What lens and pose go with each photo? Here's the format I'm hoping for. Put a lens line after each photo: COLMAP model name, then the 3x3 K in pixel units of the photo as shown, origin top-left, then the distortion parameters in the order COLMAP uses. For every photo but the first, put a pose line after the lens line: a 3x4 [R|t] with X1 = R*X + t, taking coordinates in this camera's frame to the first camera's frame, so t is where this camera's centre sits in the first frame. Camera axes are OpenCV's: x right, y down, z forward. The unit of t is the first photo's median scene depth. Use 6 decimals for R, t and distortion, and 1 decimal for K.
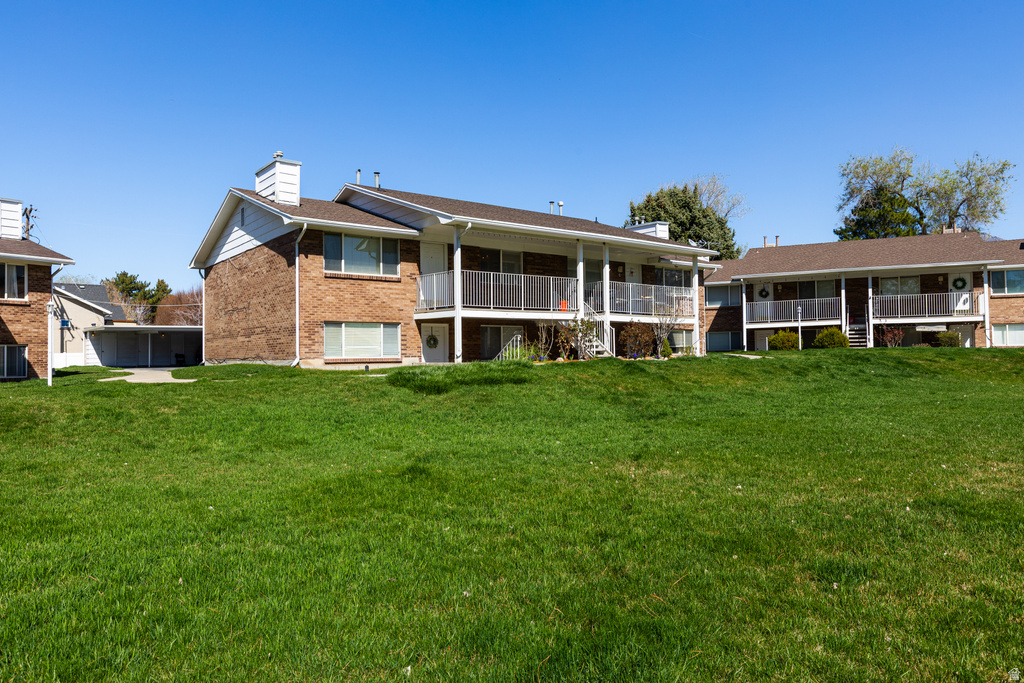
lens RADIAL K [[710.9, 0, 511.7], [0, 710.9, 343.1], [0, 0, 1]] dist [0.006405, -0.000136]
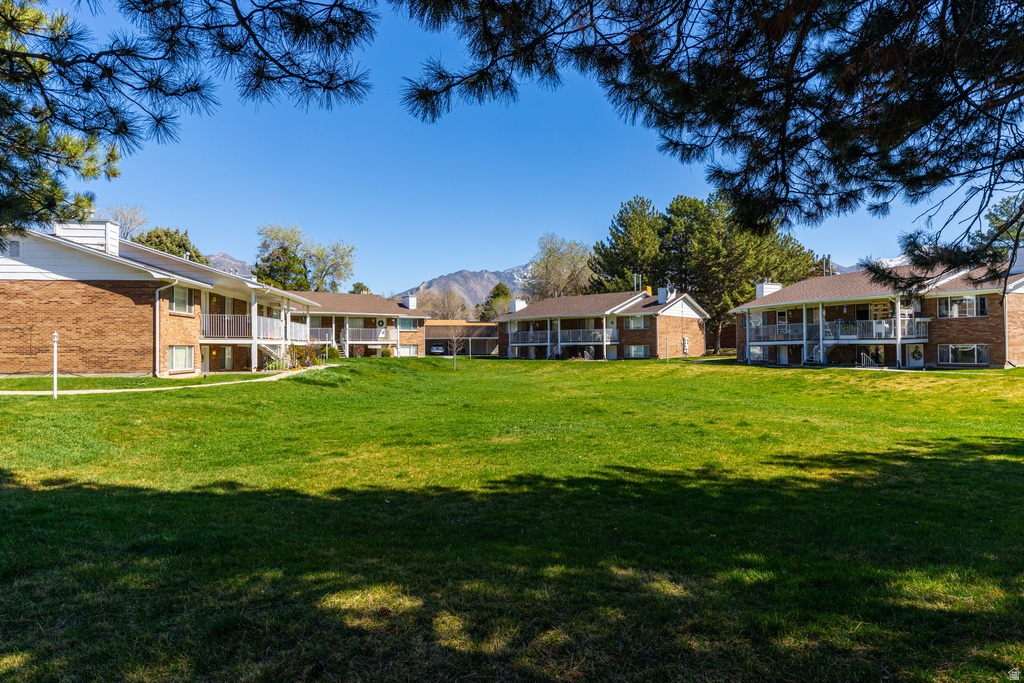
lens RADIAL K [[589.3, 0, 511.2], [0, 589.3, 343.6], [0, 0, 1]] dist [-0.000528, -0.000045]
pose [[0.512683, 0.018525, 0.858378, -0.594211], [-0.024857, 0.999668, -0.006727, -0.027584], [-0.858218, -0.017888, 0.512973, -0.140518]]
